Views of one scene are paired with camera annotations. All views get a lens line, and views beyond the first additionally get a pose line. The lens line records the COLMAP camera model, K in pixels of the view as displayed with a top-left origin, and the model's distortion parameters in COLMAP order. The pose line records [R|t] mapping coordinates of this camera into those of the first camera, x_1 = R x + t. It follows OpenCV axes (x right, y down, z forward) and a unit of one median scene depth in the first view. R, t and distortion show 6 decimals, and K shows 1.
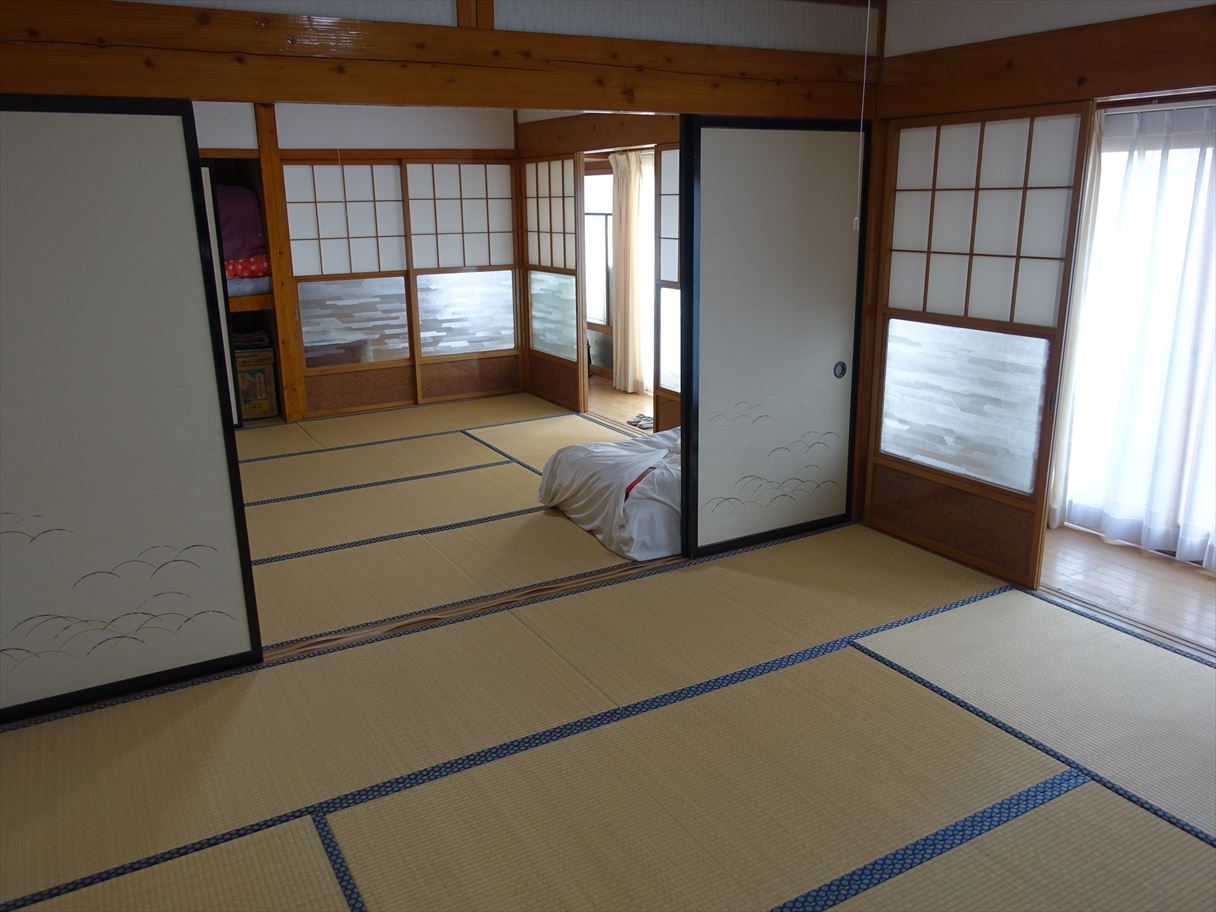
lens RADIAL K [[912.5, 0, 608.0], [0, 912.5, 456.0], [0, 0, 1]] dist [0.004136, -0.006723]
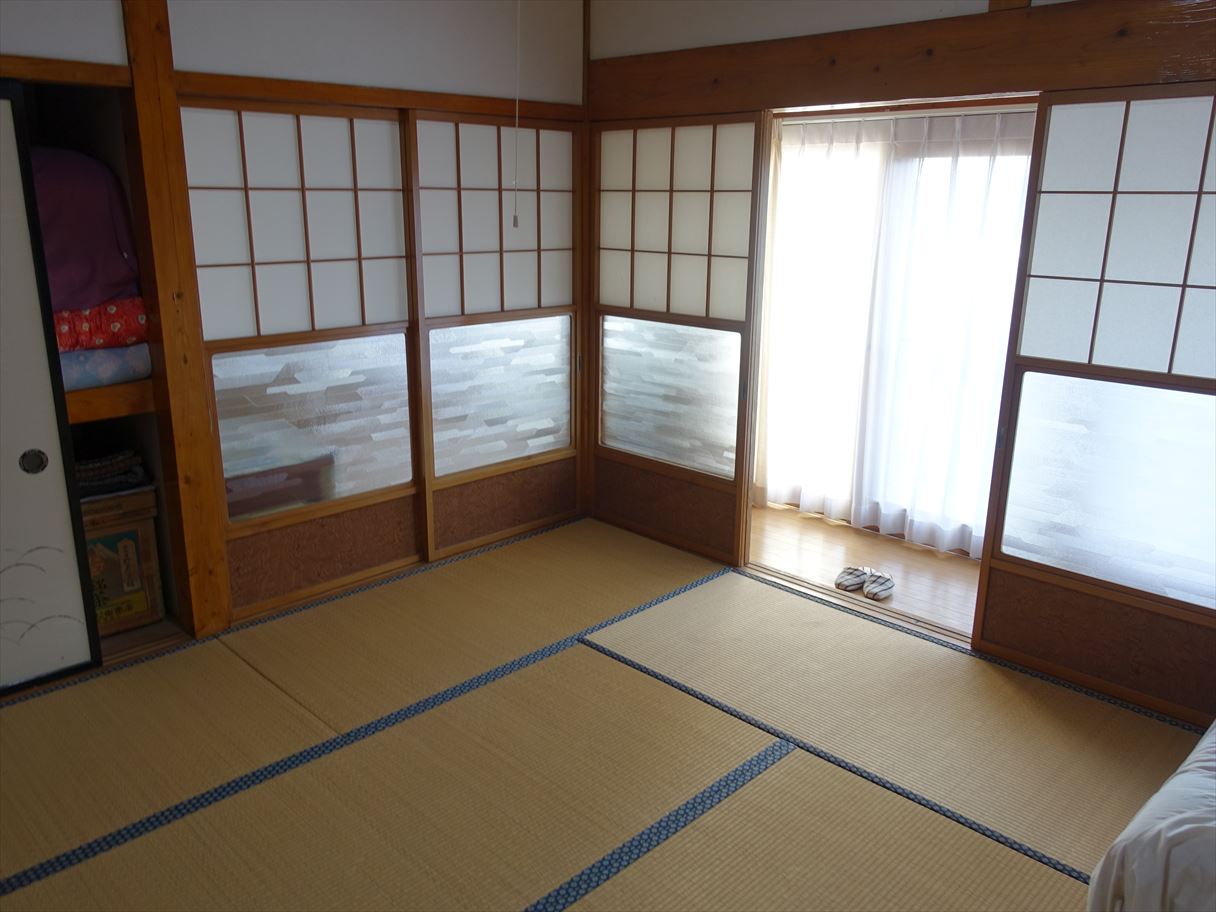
lens RADIAL K [[940.6, 0, 608.2], [0, 940.6, 463.1], [0, 0, 1]] dist [0.005698, 0.009732]
pose [[0.957498, -0.055915, 0.282968, -0.271732], [0.055078, 0.998422, 0.010917, -0.120943], [-0.283132, 0.005133, 0.959067, 0.442880]]
